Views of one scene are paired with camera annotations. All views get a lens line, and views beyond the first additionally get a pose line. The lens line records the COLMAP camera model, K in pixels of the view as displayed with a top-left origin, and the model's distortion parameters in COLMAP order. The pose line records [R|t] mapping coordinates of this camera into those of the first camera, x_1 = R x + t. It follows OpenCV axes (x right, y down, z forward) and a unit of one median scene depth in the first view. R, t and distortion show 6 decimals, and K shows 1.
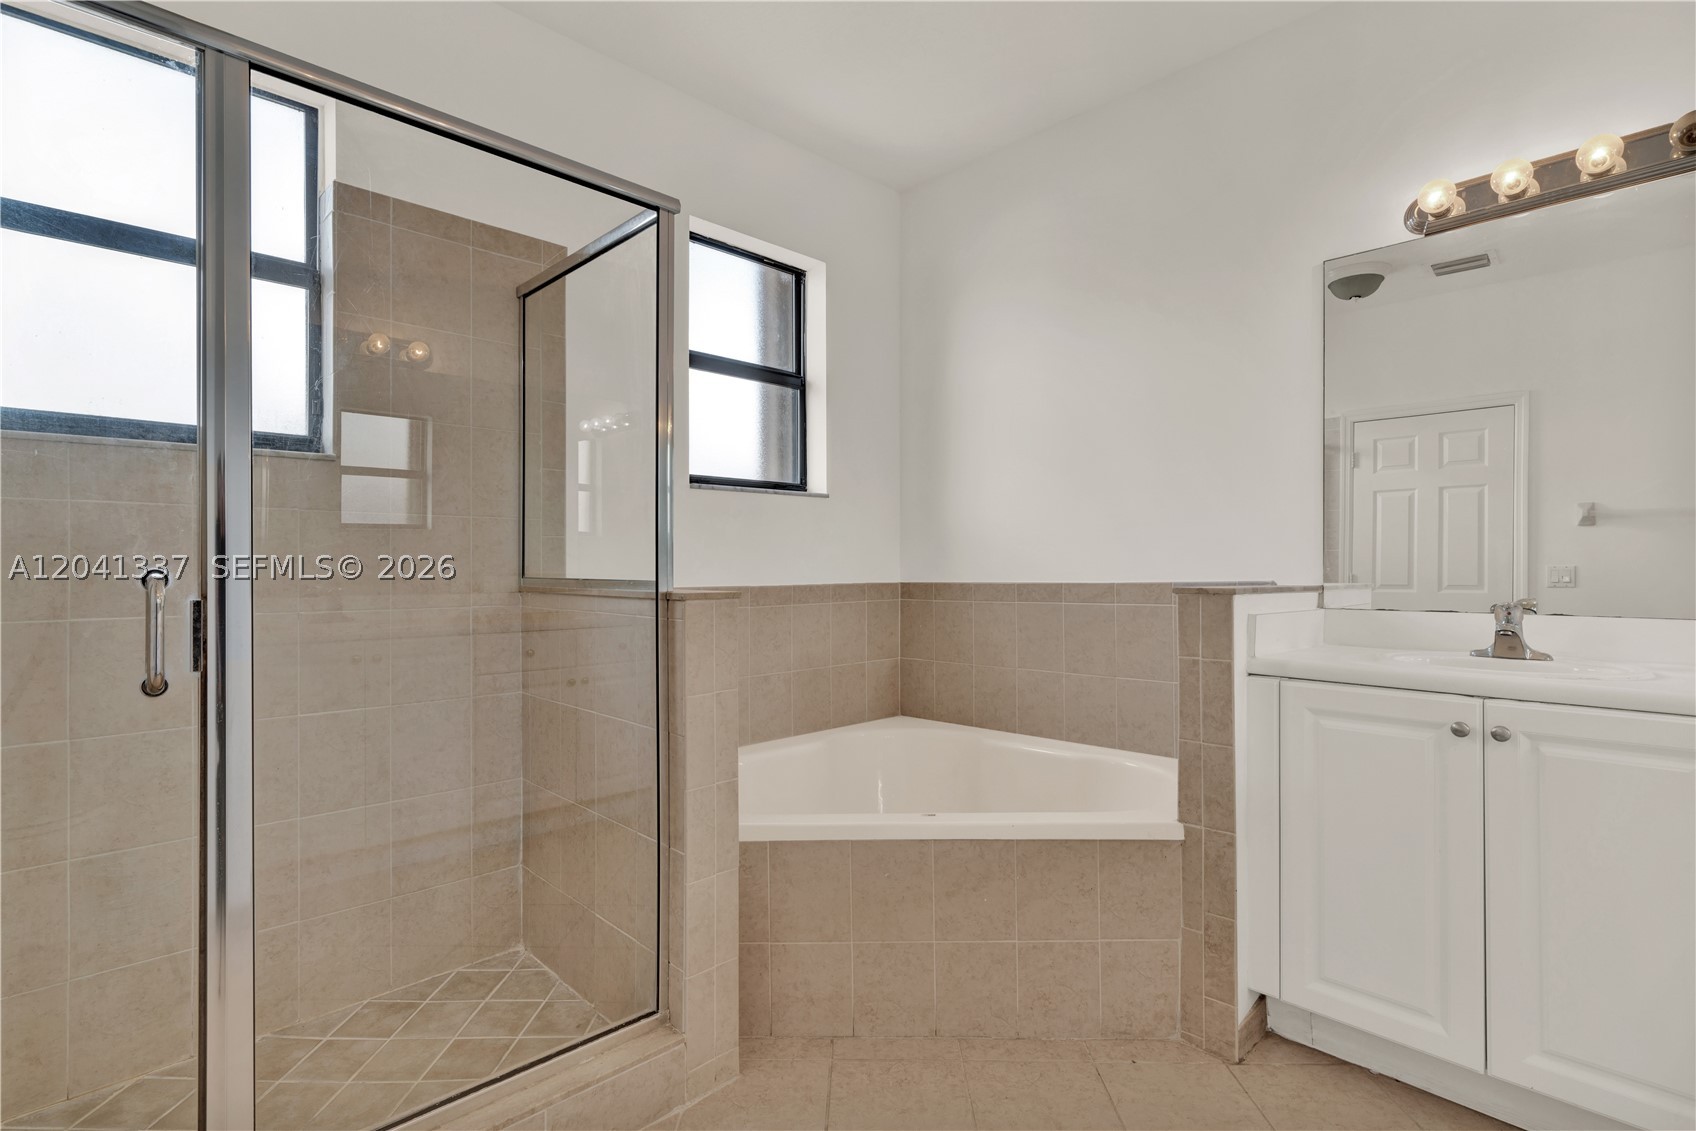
lens RADIAL K [[787.0, 0, 843.8], [0, 787.0, 563.8], [0, 0, 1]] dist [0.001200, 0.000139]
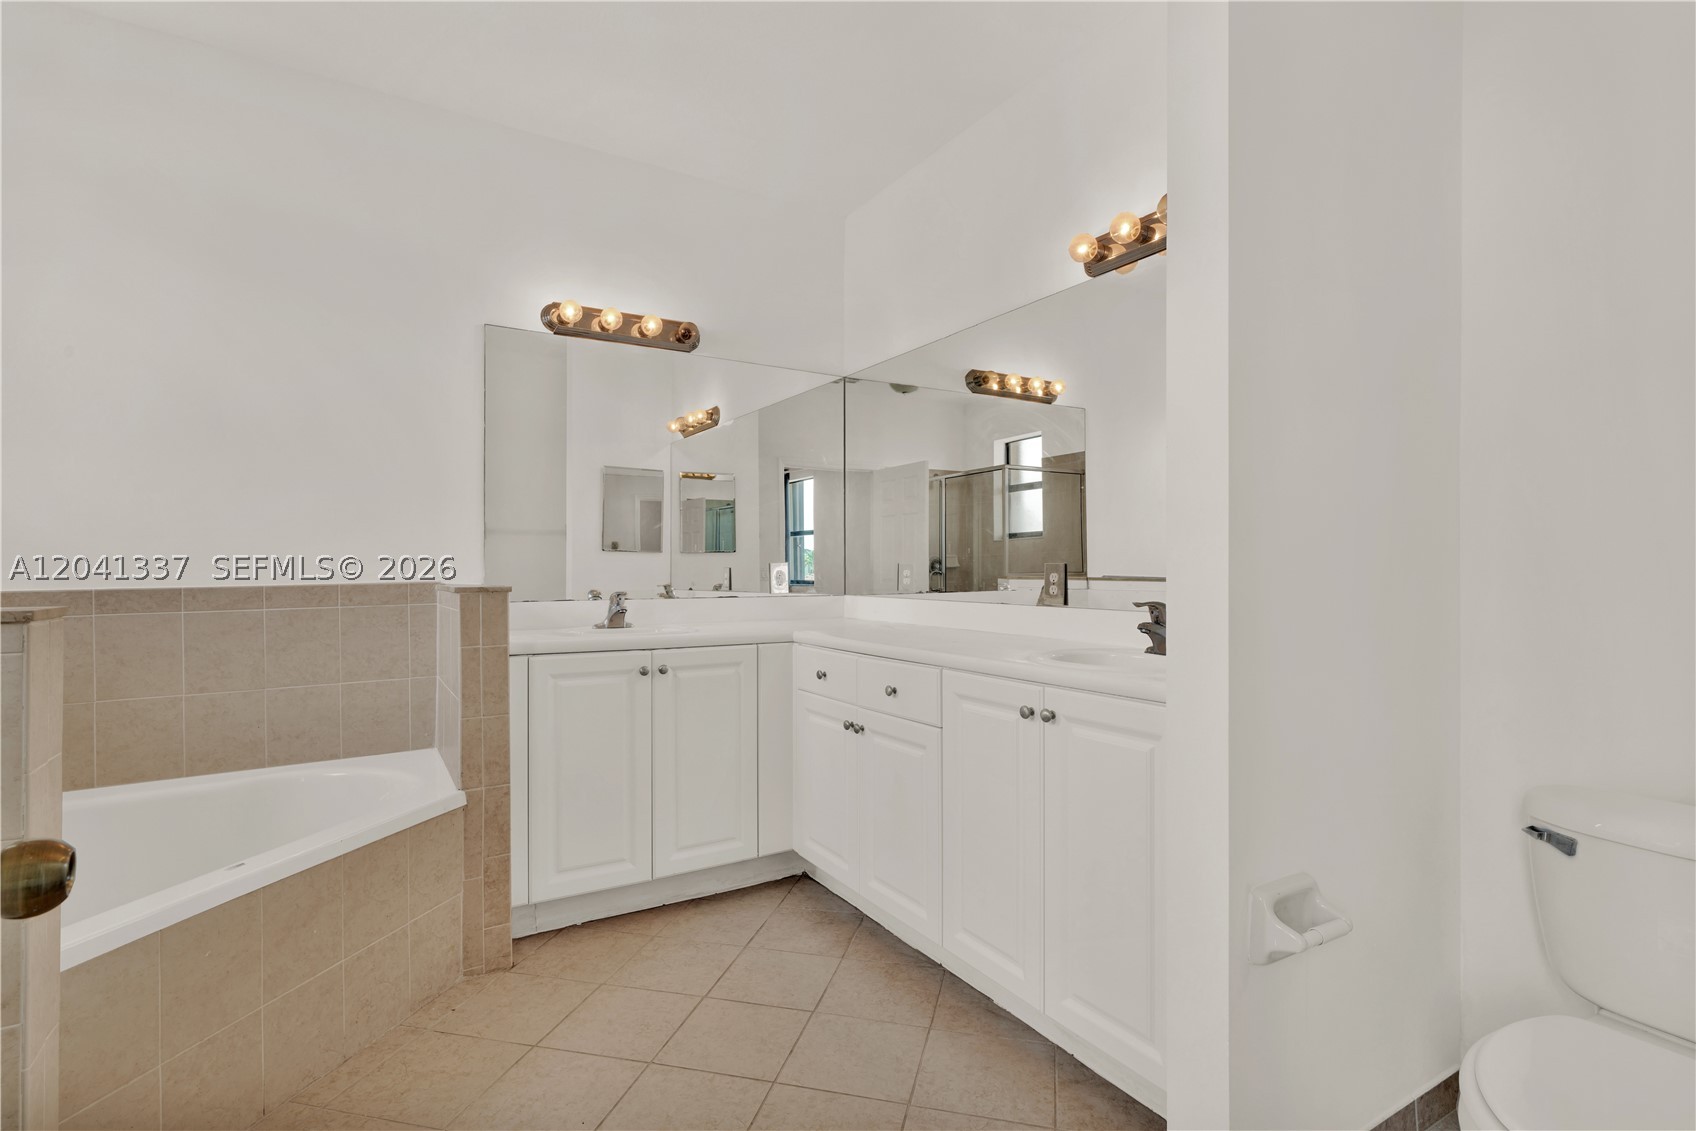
lens RADIAL K [[787.0, 0, 839.6], [0, 787.0, 569.5], [0, 0, 1]] dist [0.001200, 0.000139]
pose [[0.251746, 0.001299, 0.967792, -0.556604], [-0.004137, 0.999991, -0.000266, 0.003102], [-0.967784, -0.003936, 0.251749, 0.180243]]
